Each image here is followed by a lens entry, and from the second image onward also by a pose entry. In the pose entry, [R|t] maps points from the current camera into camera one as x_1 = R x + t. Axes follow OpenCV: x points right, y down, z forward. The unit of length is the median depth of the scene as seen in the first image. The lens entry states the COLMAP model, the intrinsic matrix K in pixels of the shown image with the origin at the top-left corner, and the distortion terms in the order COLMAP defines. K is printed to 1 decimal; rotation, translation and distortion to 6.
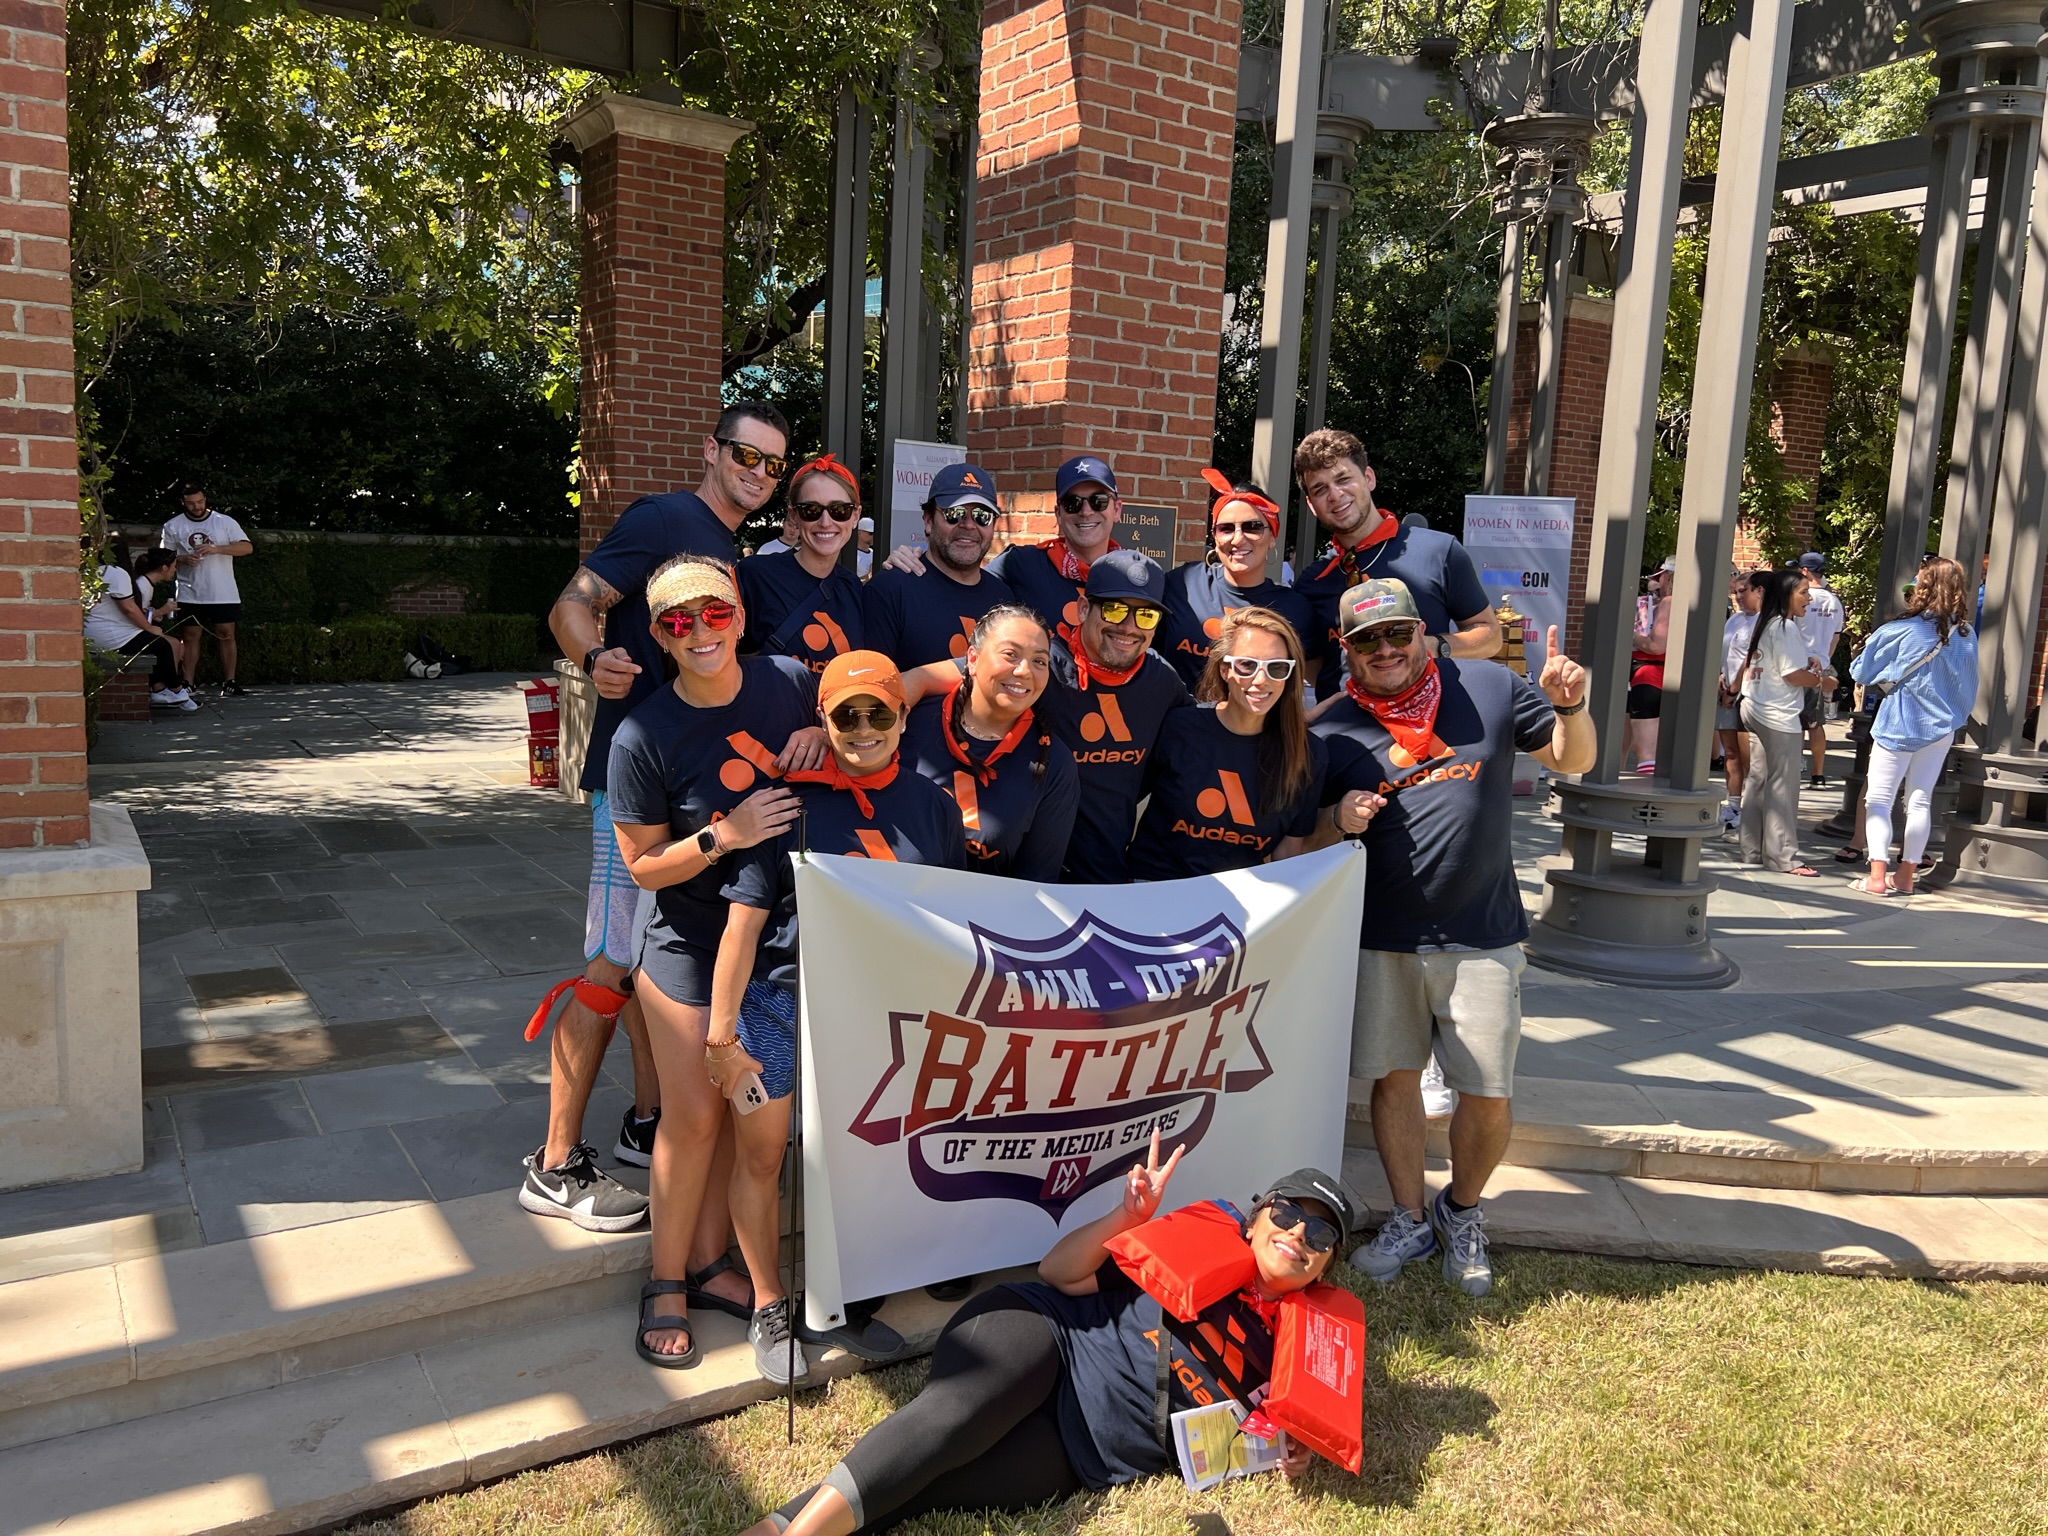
lens RADIAL K [[1559.3, 0, 1024.4], [0, 1559.3, 762.2], [0, 0, 1]] dist [0.039426, -0.033961]
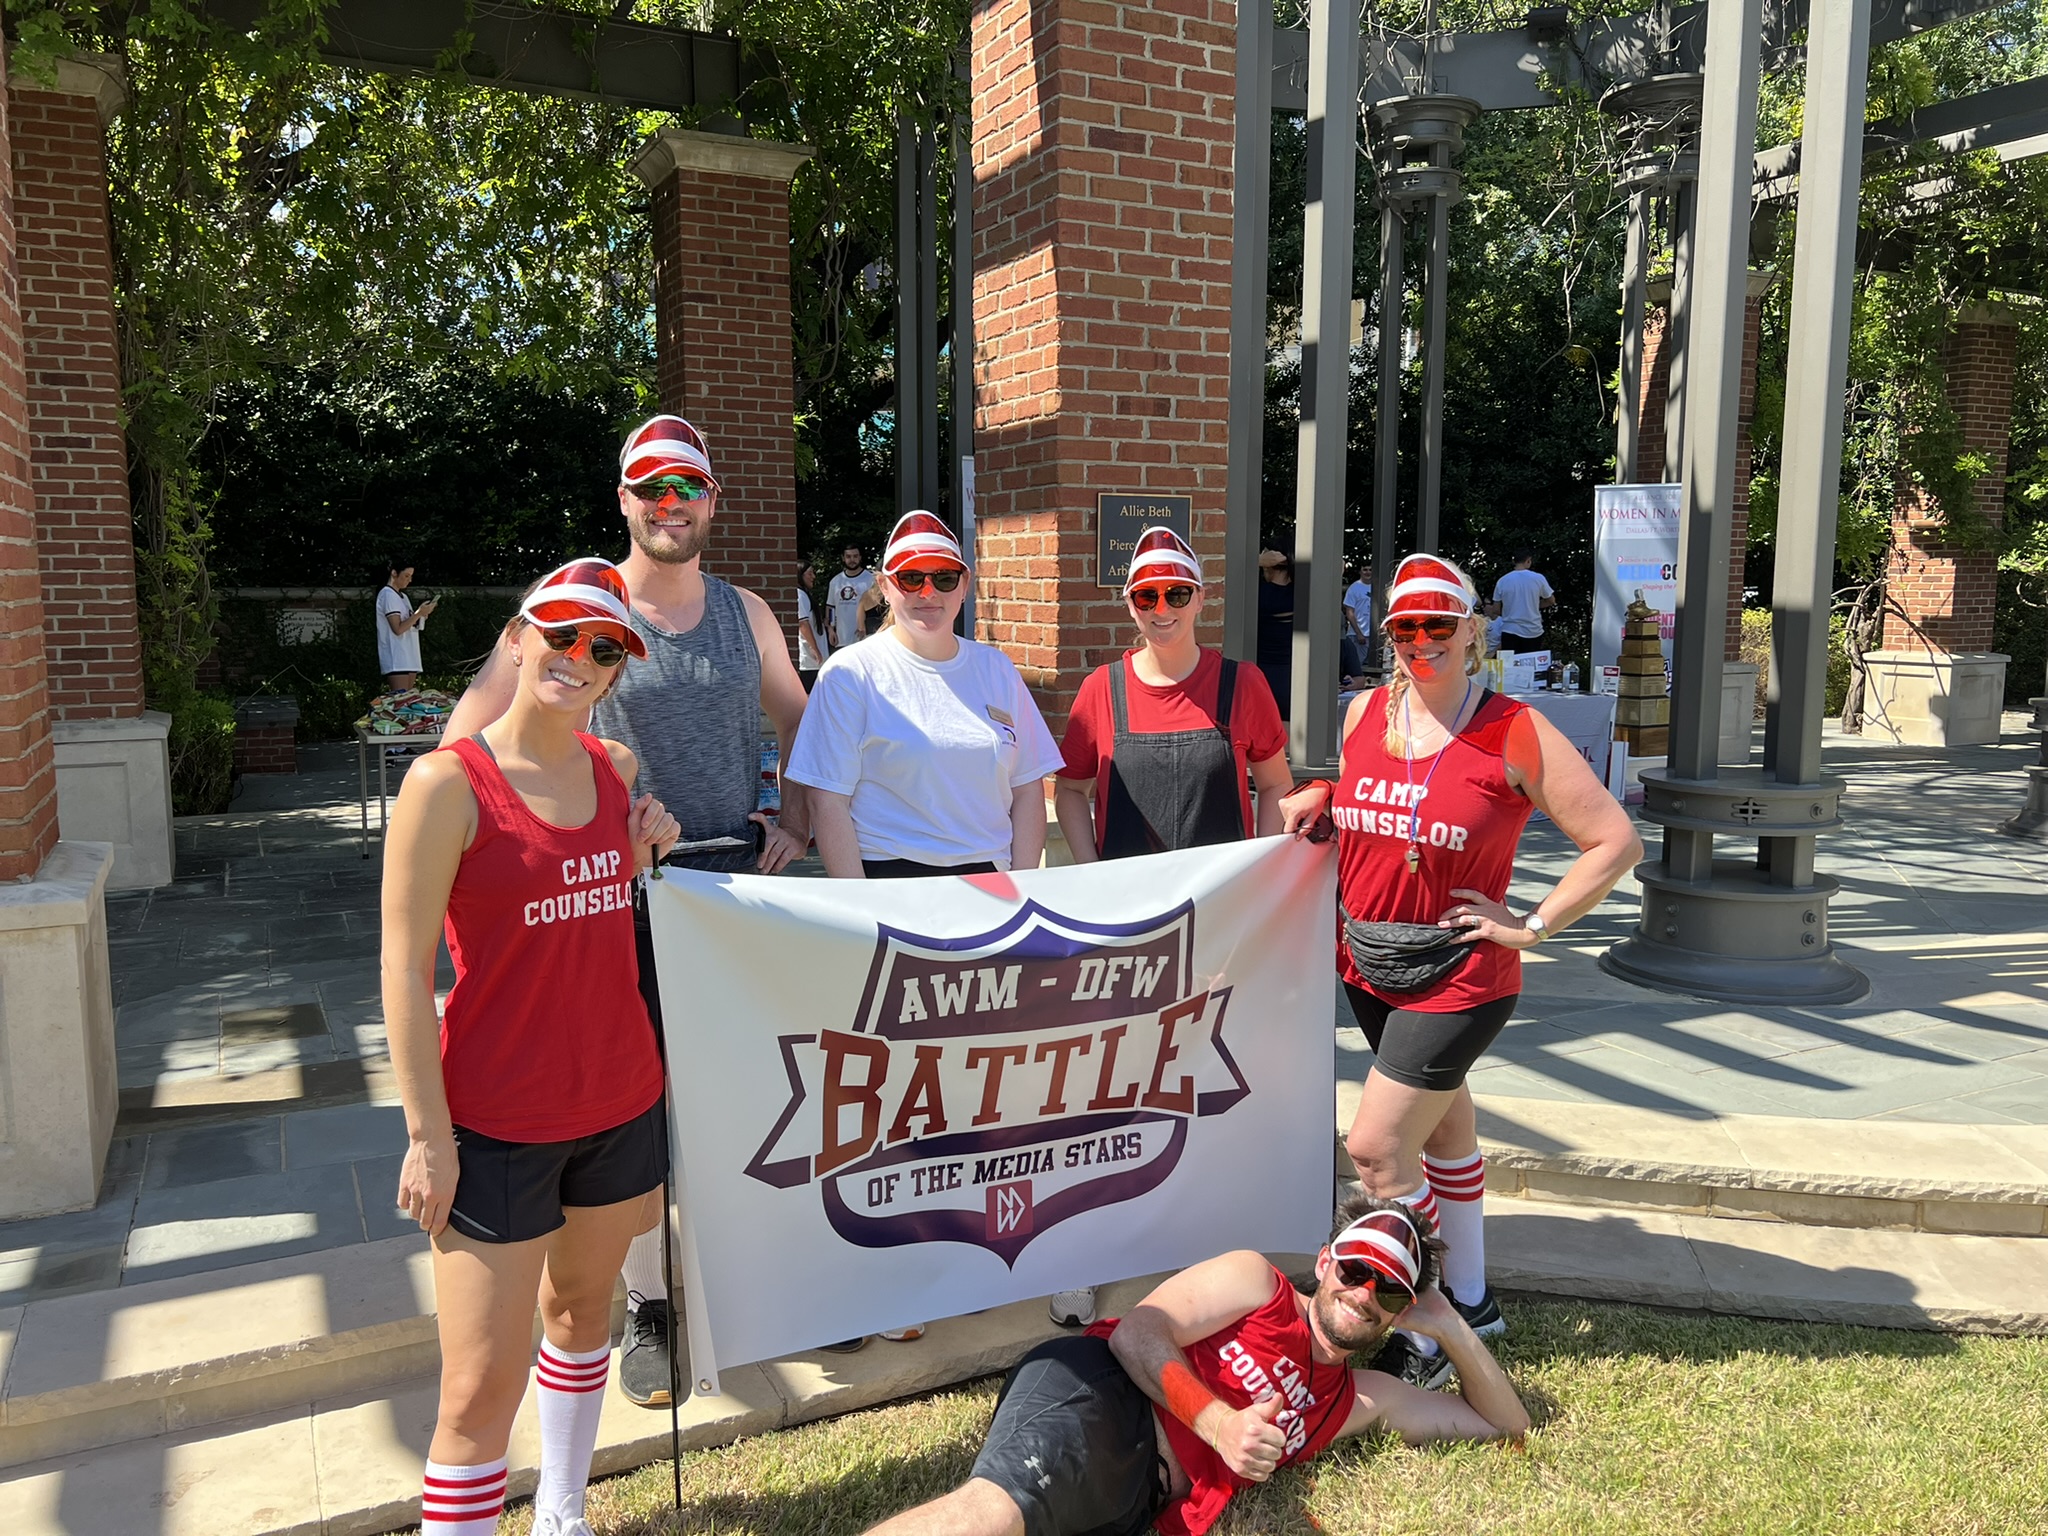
lens RADIAL K [[1559.3, 0, 1026.9], [0, 1559.3, 766.5], [0, 0, 1]] dist [0.039426, -0.033961]
pose [[0.992242, -0.033575, -0.119699, 0.109192], [0.031036, 0.999253, -0.023018, 0.017447], [0.120382, 0.019125, 0.992543, 0.064172]]
